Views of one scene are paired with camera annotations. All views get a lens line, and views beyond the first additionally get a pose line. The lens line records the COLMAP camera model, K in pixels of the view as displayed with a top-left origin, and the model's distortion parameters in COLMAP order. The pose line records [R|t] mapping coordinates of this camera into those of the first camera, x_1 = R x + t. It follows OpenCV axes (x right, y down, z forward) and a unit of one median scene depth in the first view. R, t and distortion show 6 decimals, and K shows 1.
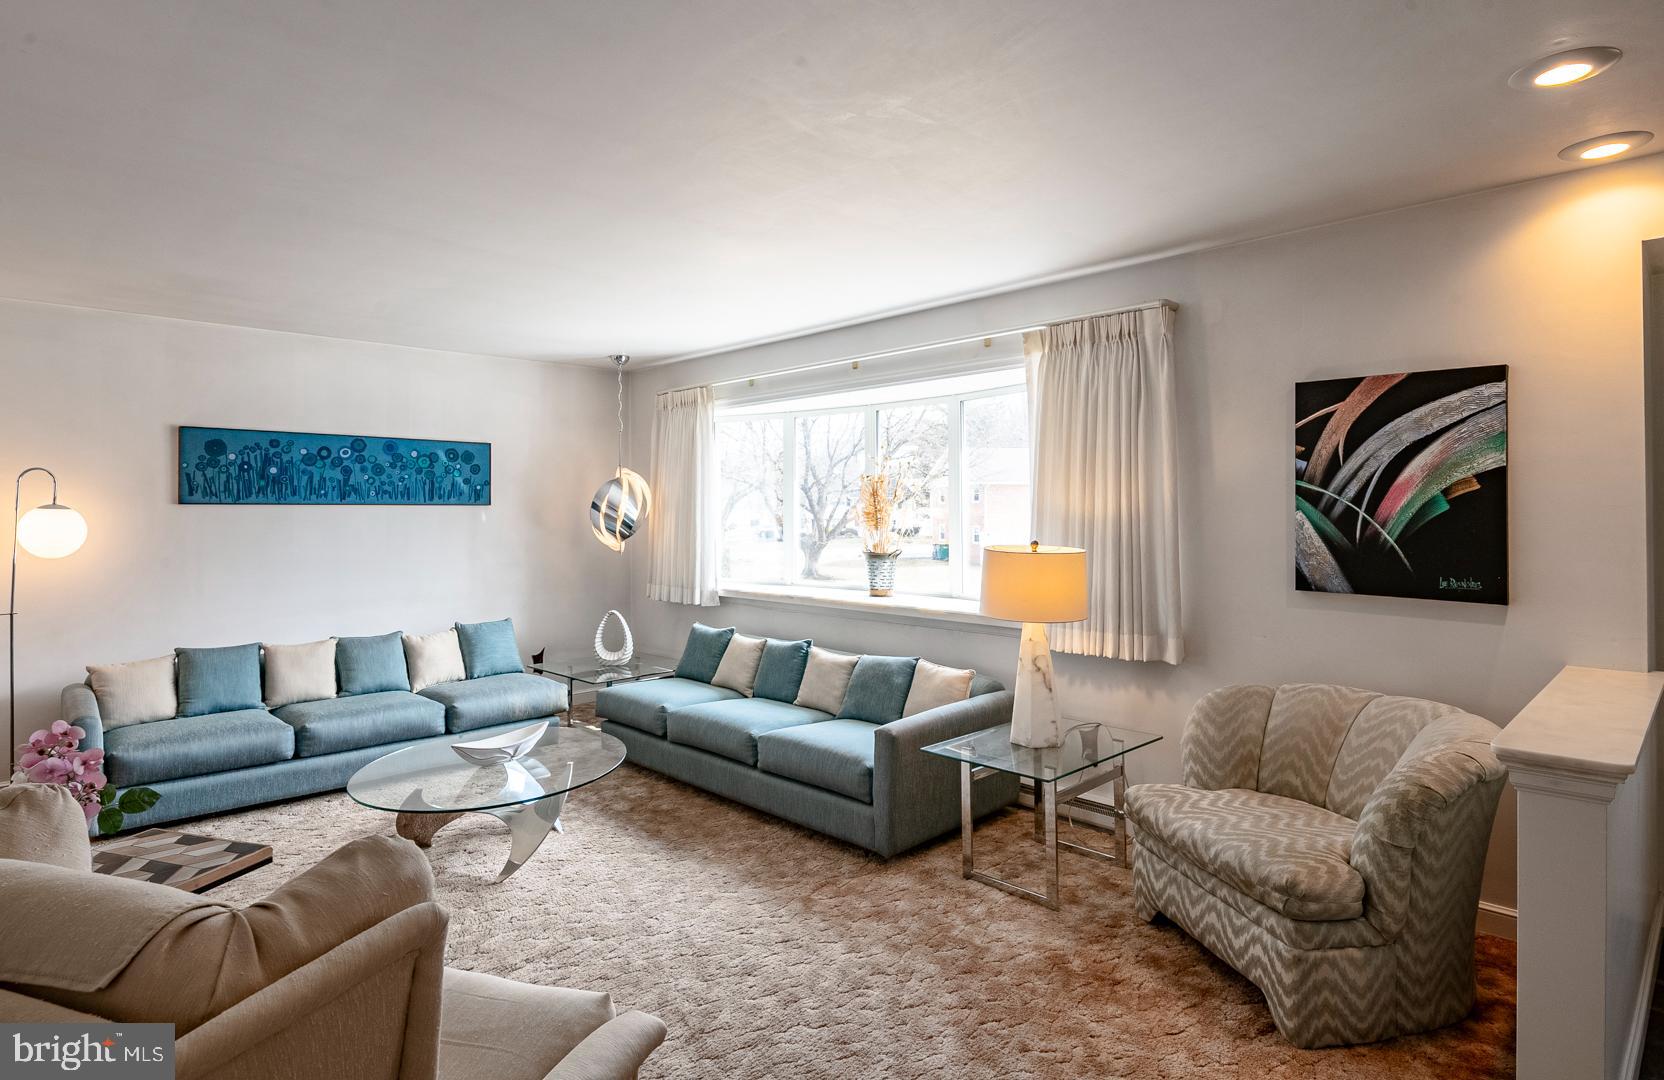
lens RADIAL K [[856.4, 0, 804.9], [0, 856.4, 508.9], [0, 0, 1]] dist [0.002953, 0.000094]
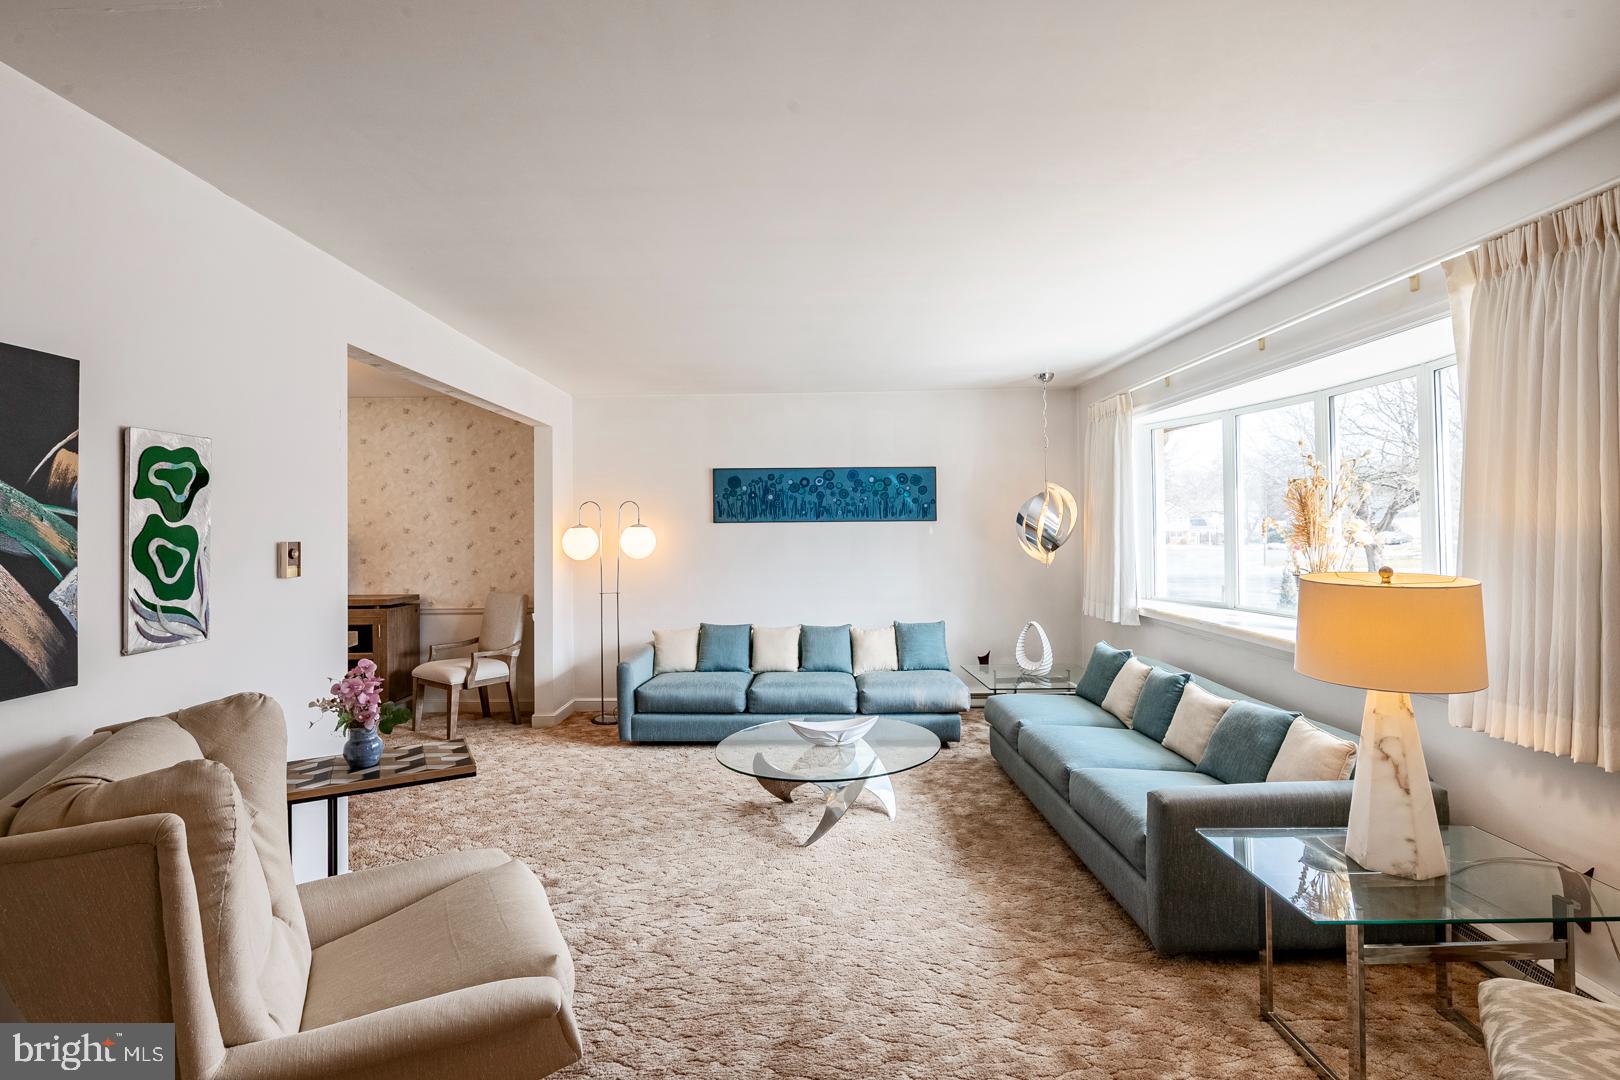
lens RADIAL K [[758.9, 0, 801.0], [0, 758.9, 520.3], [0, 0, 1]] dist [-0.000610, -0.008720]
pose [[0.724423, -0.011498, -0.689260, 0.255382], [0.009497, 0.999932, -0.006699, -0.000093], [0.689290, -0.001693, 0.724483, 0.181487]]
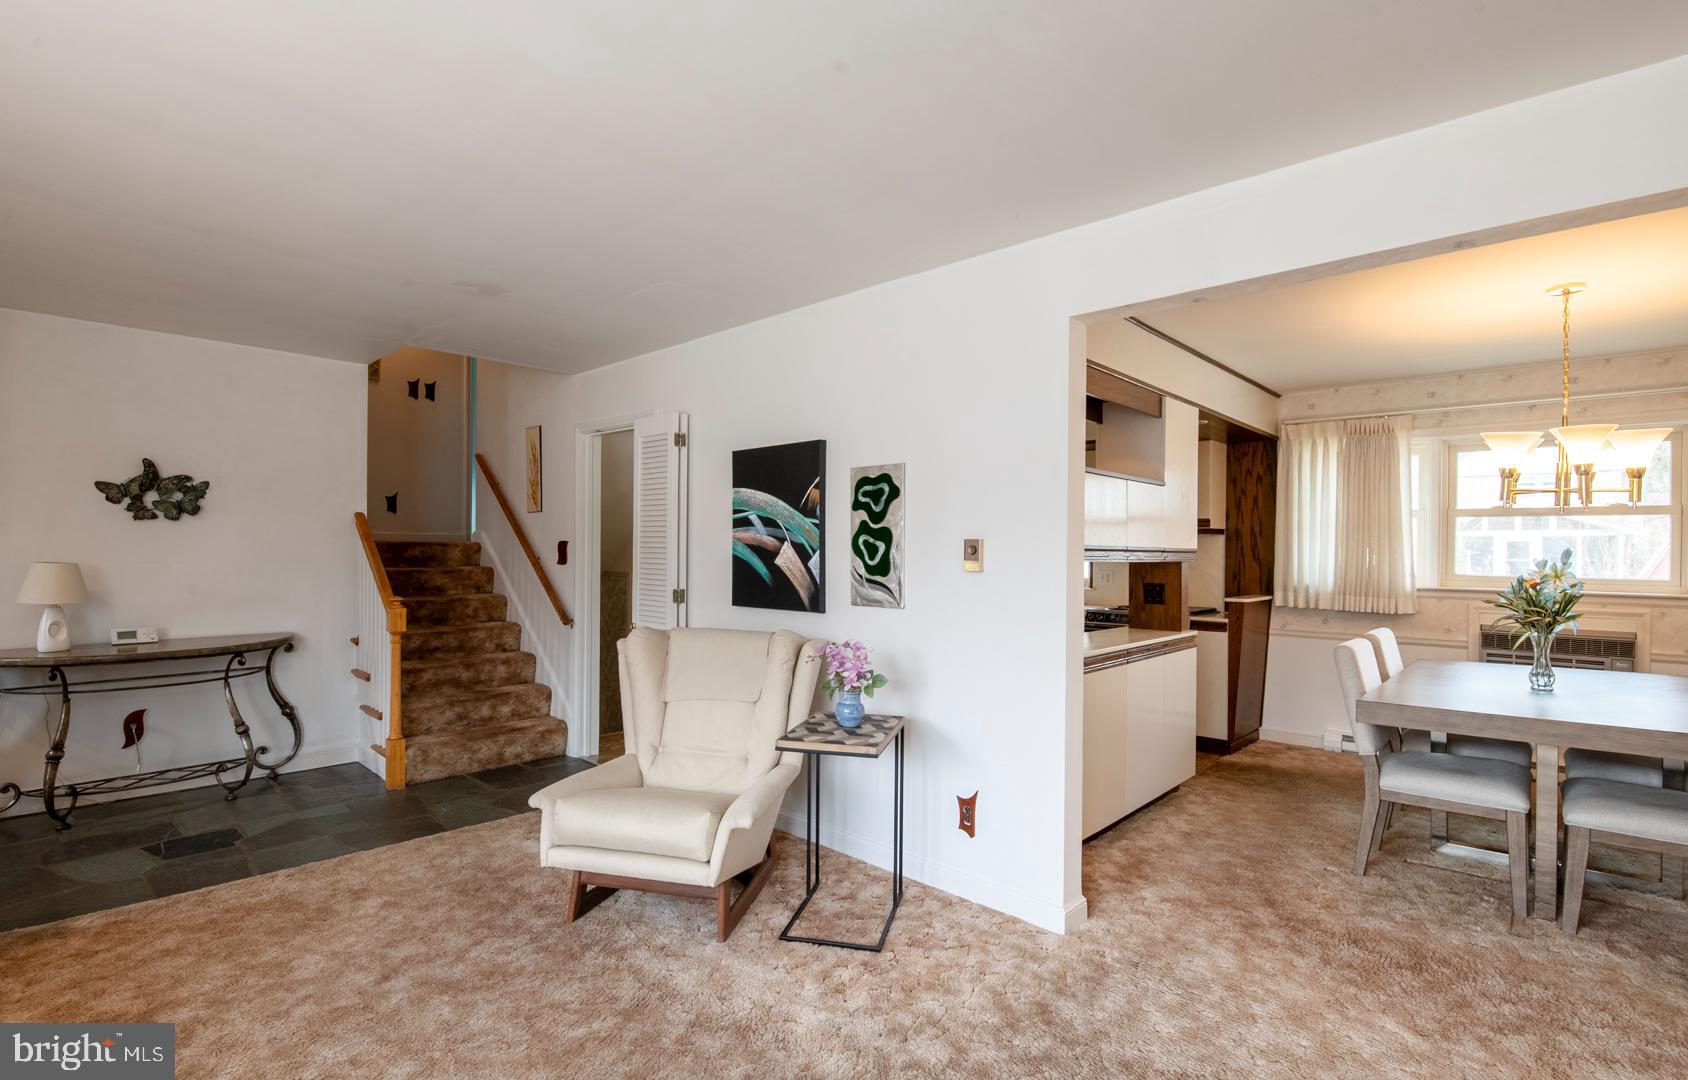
lens RADIAL K [[781.3, 0, 841.4], [0, 781.3, 552.3], [0, 0, 1]] dist [-0.001581, -0.010643]
pose [[-0.998787, -0.006543, -0.048806, -0.269387], [-0.006471, 0.999978, -0.001634, 0.021153], [0.048816, -0.001316, -0.998807, 0.965439]]
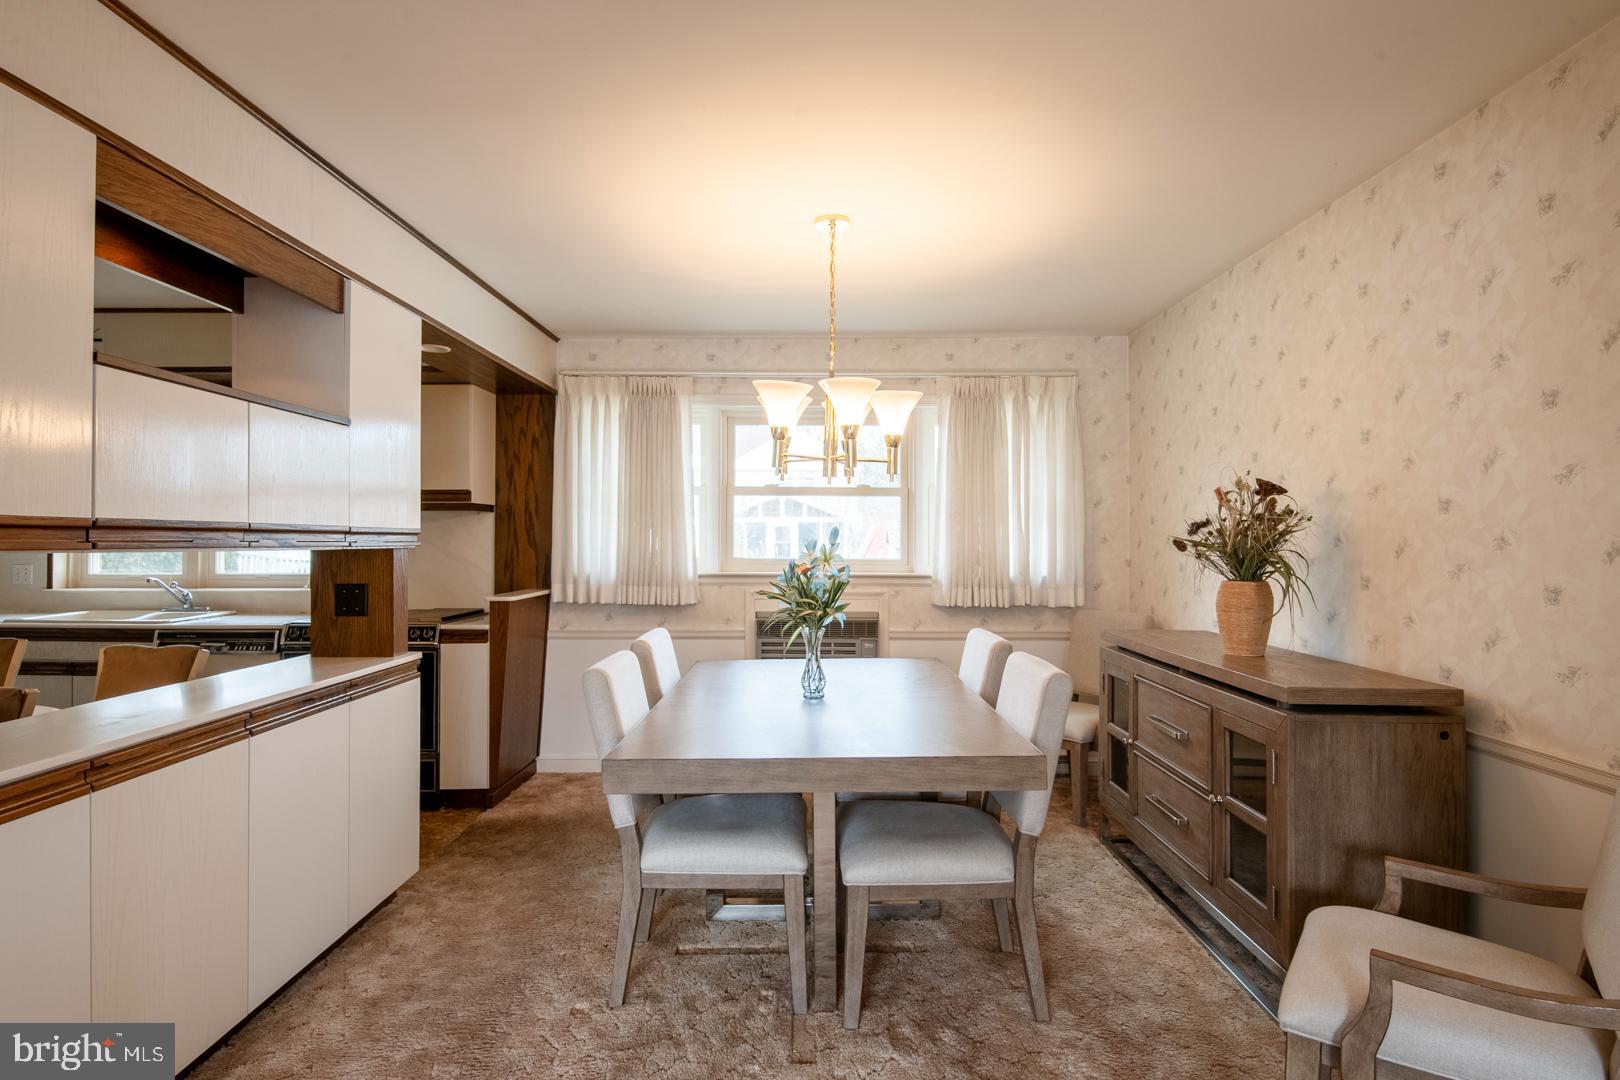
lens RADIAL K [[830.7, 0, 797.0], [0, 830.7, 531.8], [0, 0, 1]] dist [0.010418, -0.014550]
pose [[-0.707757, -0.005575, -0.706434, -0.486088], [0.002943, 0.999937, -0.010840, 0.023108], [0.706450, -0.009751, -0.707696, 0.731669]]
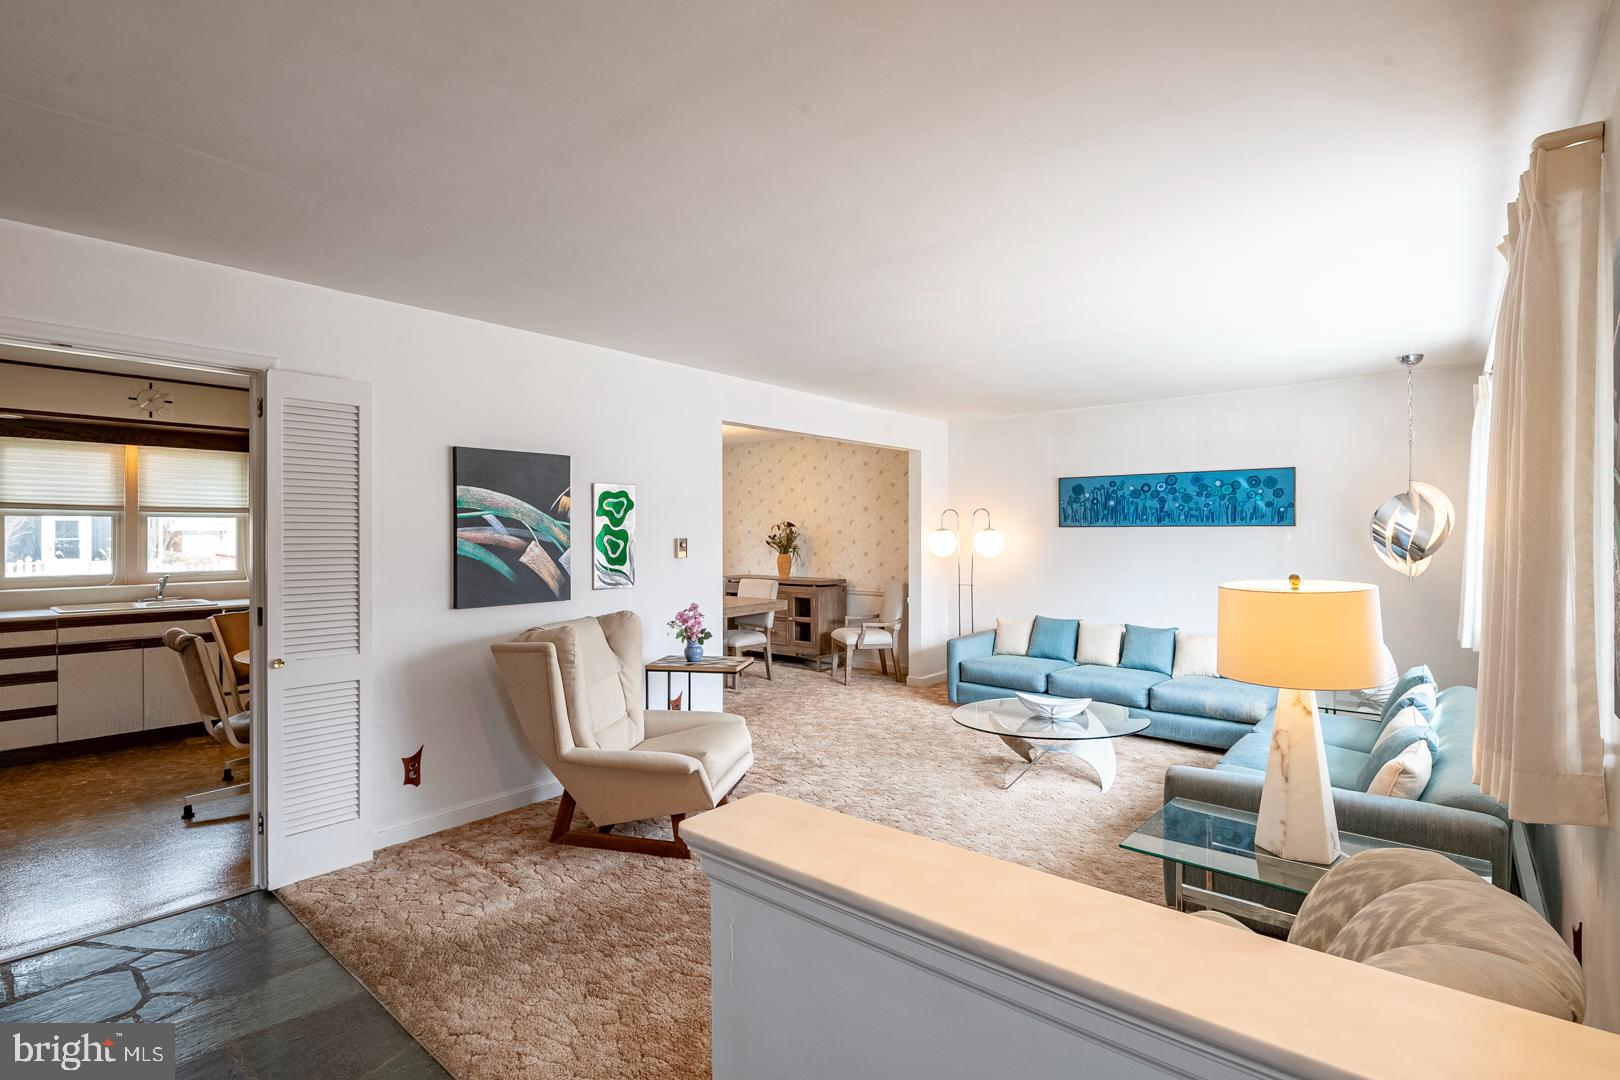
lens RADIAL K [[769.5, 0, 810.0], [0, 769.5, 540.0], [0, 0, 1]] dist [-0.018828, -0.001012]
pose [[0.115666, 0.011847, -0.993218, 0.638038], [0.003806, 0.999916, 0.012371, -0.001106], [0.993281, -0.005211, 0.115611, 0.379767]]
